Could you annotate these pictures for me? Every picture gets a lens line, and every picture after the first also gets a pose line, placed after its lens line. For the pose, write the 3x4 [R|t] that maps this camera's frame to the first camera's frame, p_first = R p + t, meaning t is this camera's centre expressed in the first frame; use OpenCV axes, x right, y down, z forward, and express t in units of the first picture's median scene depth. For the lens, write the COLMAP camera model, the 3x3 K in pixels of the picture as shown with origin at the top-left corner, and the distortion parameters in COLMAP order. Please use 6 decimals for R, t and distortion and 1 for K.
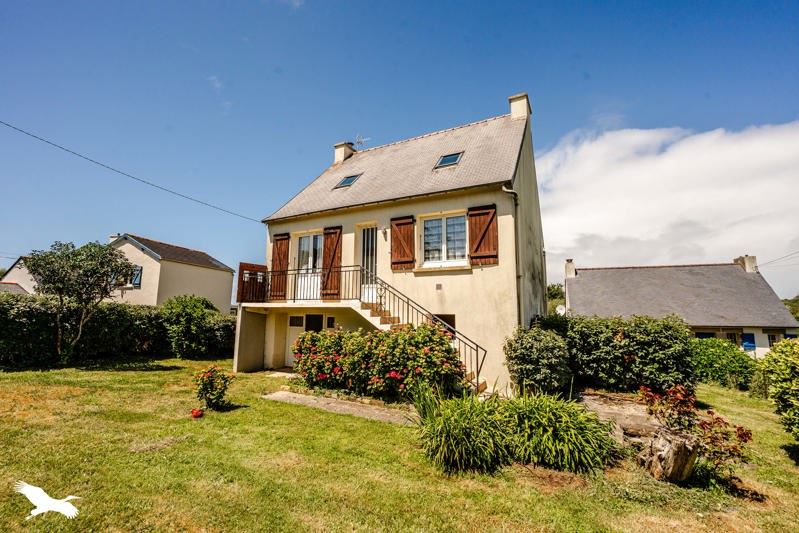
lens RADIAL K [[343.7, 0, 398.1], [0, 343.7, 266.4], [0, 0, 1]] dist [-0.016882, 0.000035]
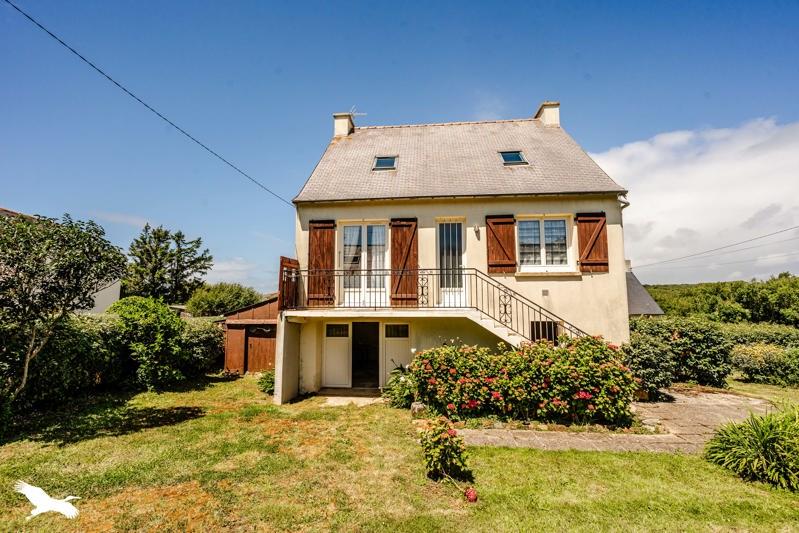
lens RADIAL K [[343.7, 0, 399.6], [0, 343.7, 266.3], [0, 0, 1]] dist [-0.016882, 0.000035]
pose [[0.925251, 0.023659, 0.378616, -0.584484], [-0.038212, 0.998790, 0.030969, -0.026825], [-0.377426, -0.043122, 0.925035, 0.256048]]
